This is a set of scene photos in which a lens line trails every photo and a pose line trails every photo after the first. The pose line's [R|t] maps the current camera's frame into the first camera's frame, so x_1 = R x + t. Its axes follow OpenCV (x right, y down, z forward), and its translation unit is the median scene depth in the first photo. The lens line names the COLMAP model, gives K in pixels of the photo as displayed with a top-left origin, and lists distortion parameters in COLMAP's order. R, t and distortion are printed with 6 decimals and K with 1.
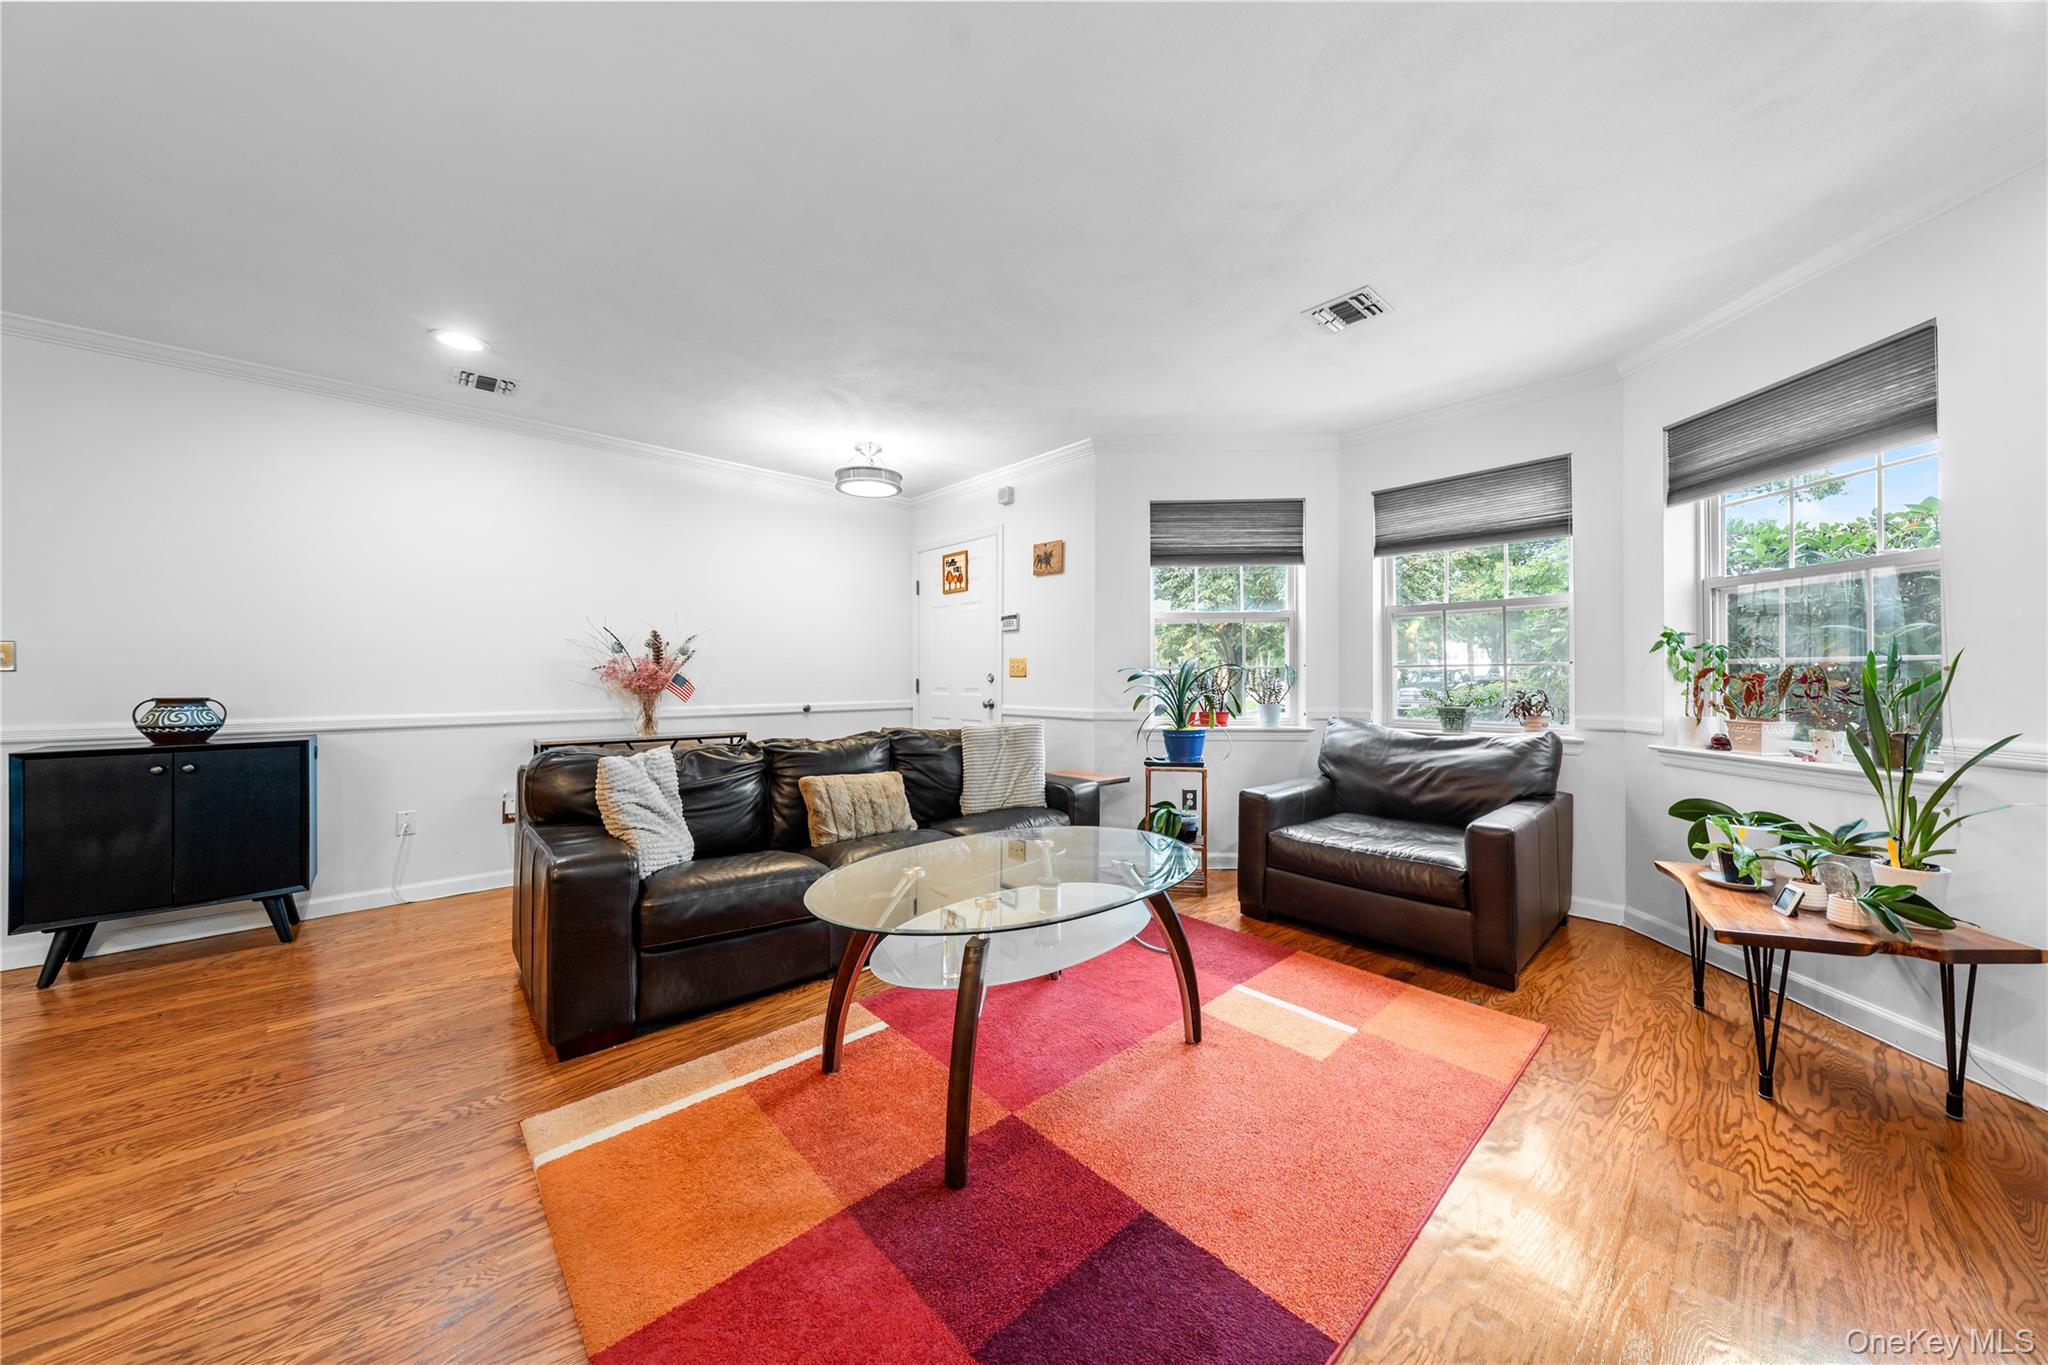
lens RADIAL K [[694.0, 0, 1027.7], [0, 694.0, 673.1], [0, 0, 1]] dist [-0.005008, 0.000105]
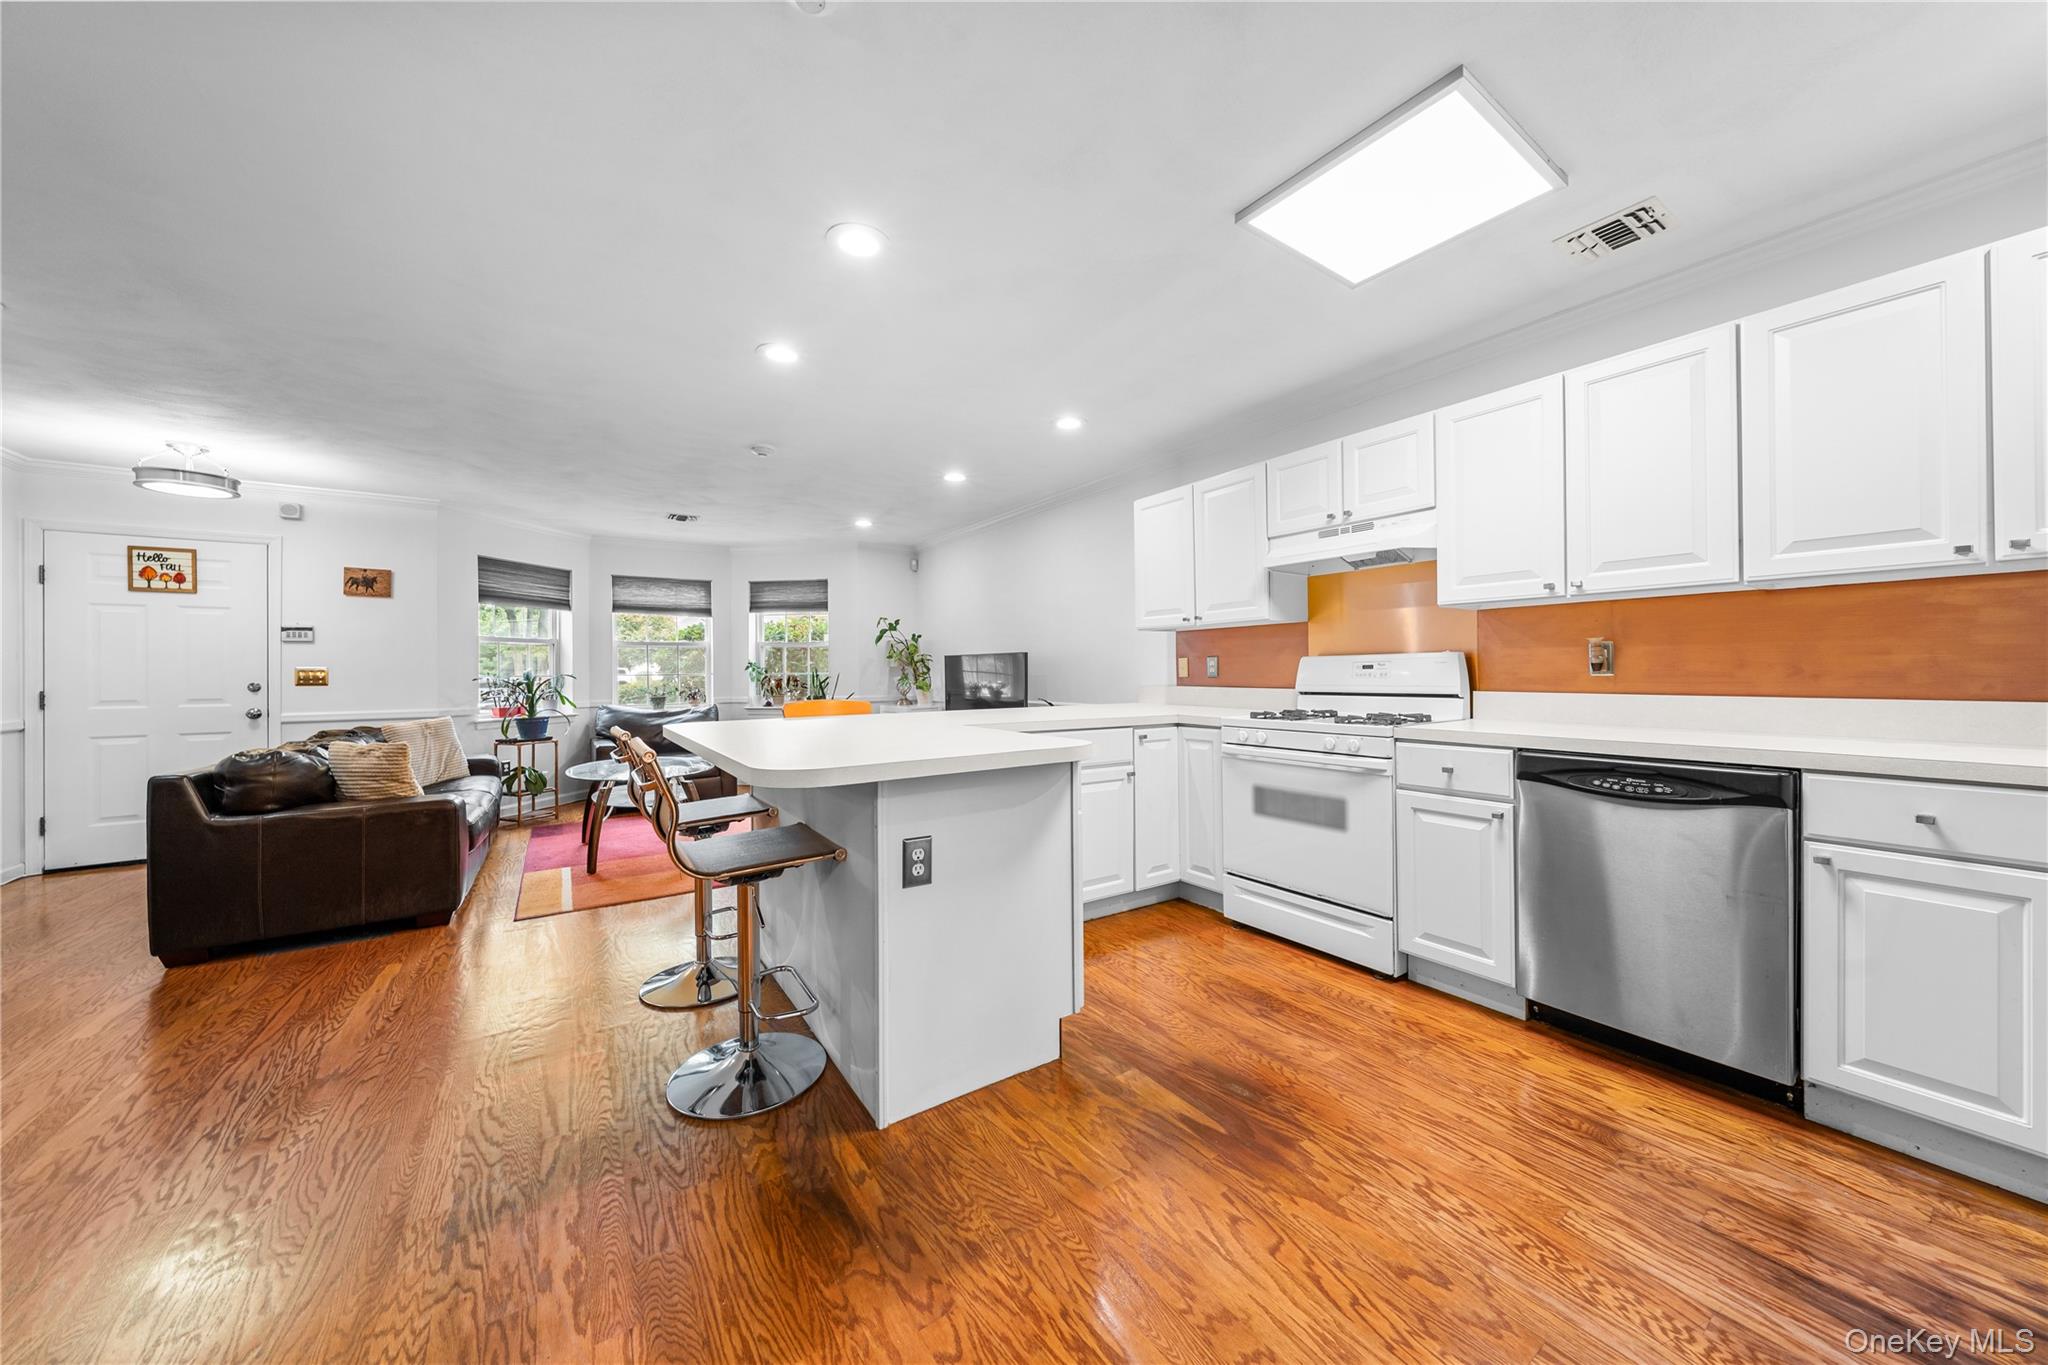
lens RADIAL K [[694.0, 0, 1030.2], [0, 694.0, 677.0], [0, 0, 1]] dist [-0.005008, 0.000105]
pose [[0.152949, -0.003620, 0.988227, -1.008192], [0.007616, 0.999968, 0.002484, -0.002171], [-0.988205, 0.007146, 0.152972, -0.284945]]
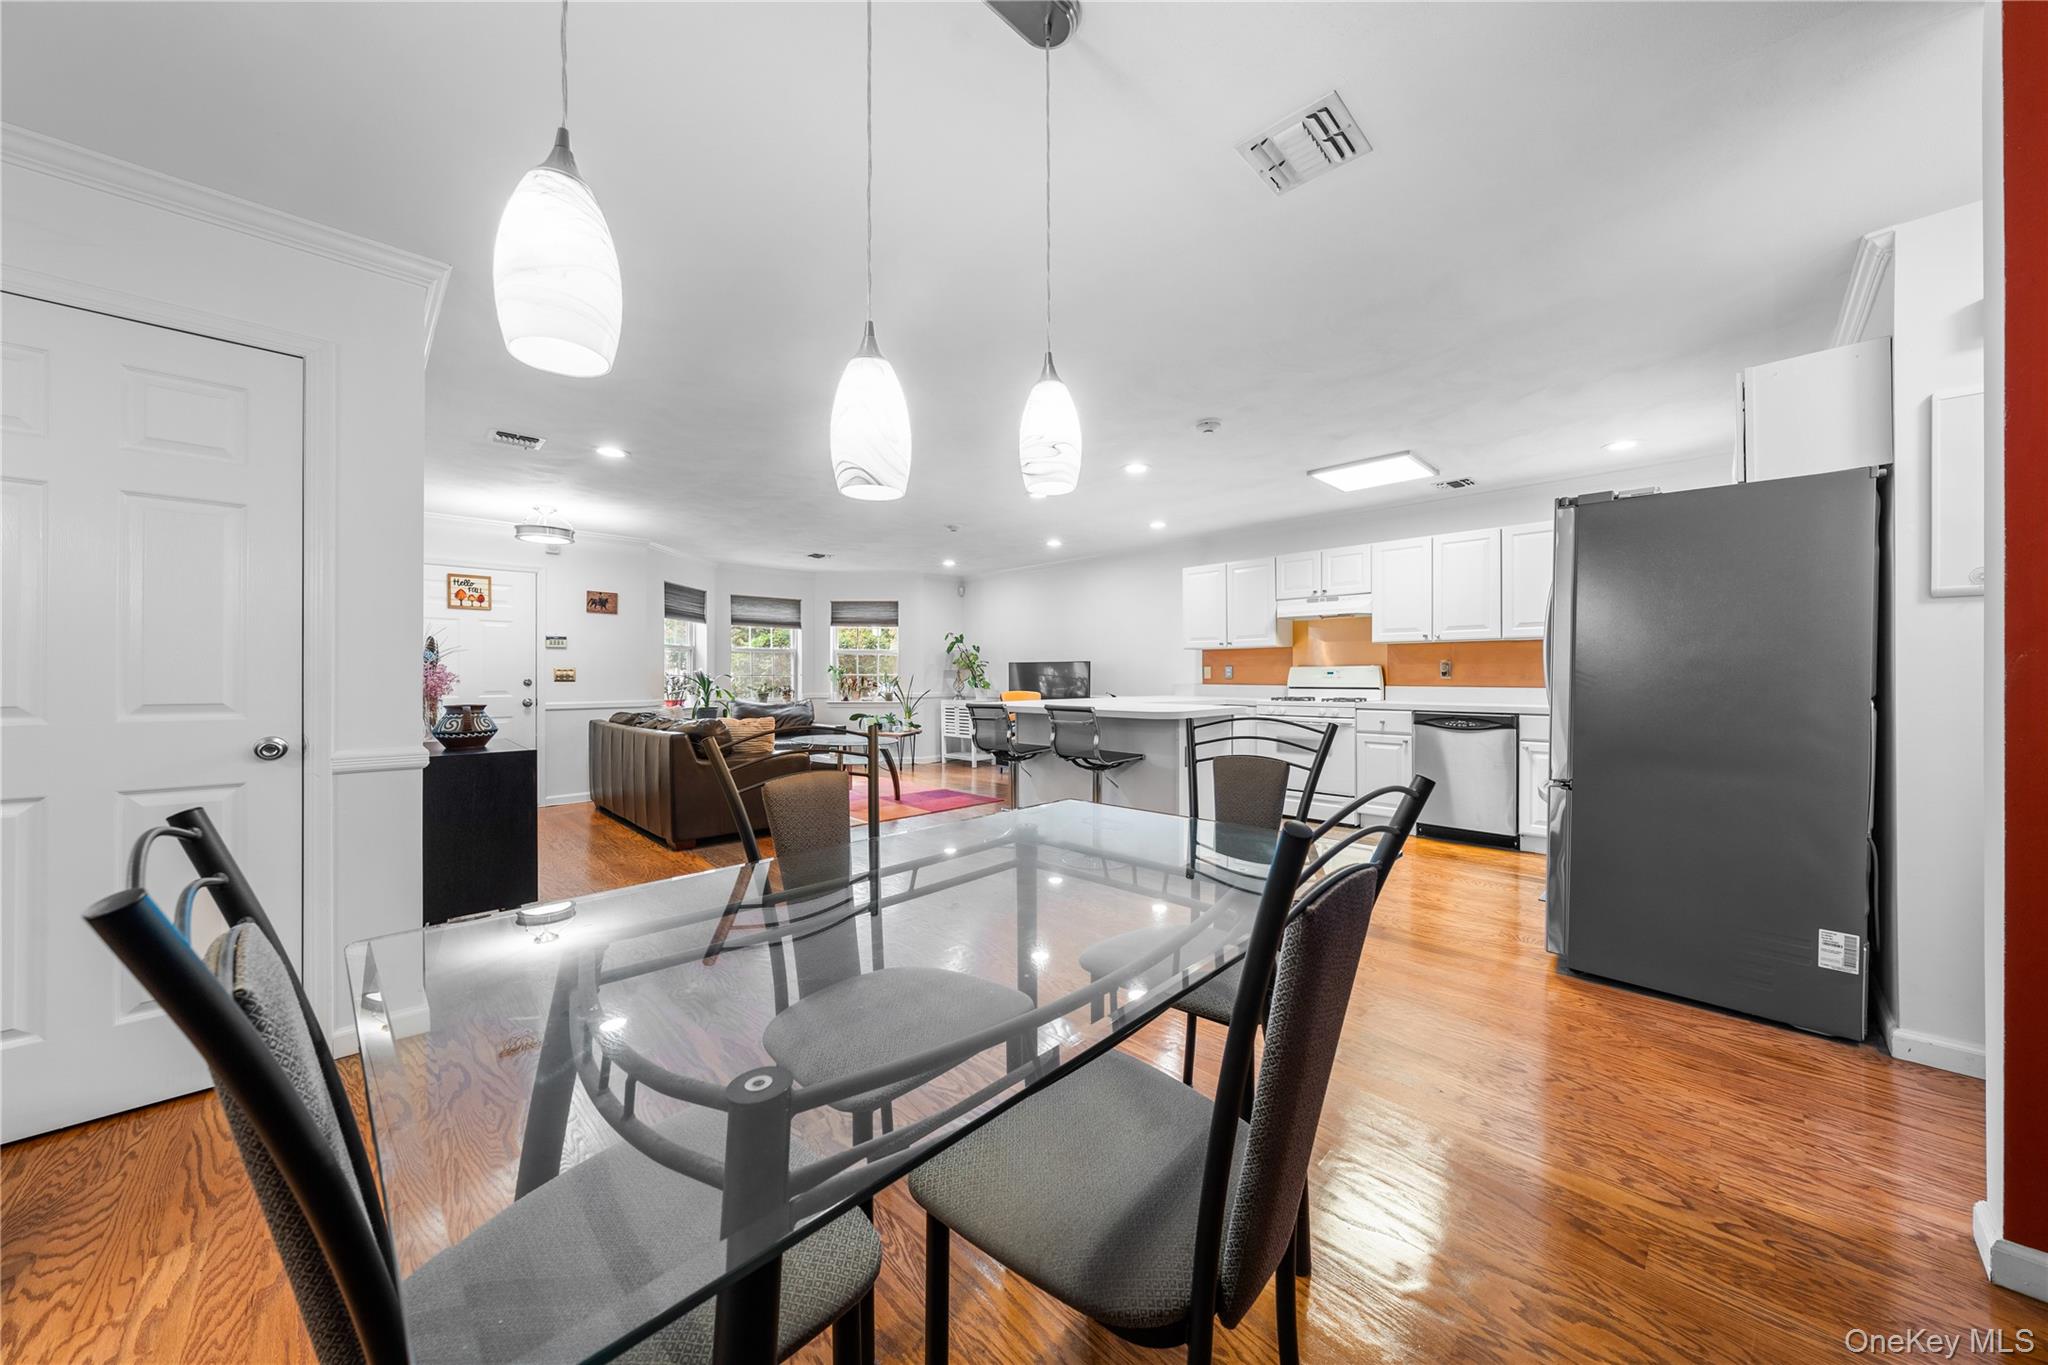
lens RADIAL K [[694.0, 0, 1024.4], [0, 694.0, 682.0], [0, 0, 1]] dist [-0.005008, 0.000105]
pose [[-0.015767, -0.004134, 0.999867, -1.600956], [0.001431, 0.999990, 0.004157, 0.002553], [-0.999875, 0.001496, -0.015760, 0.113315]]
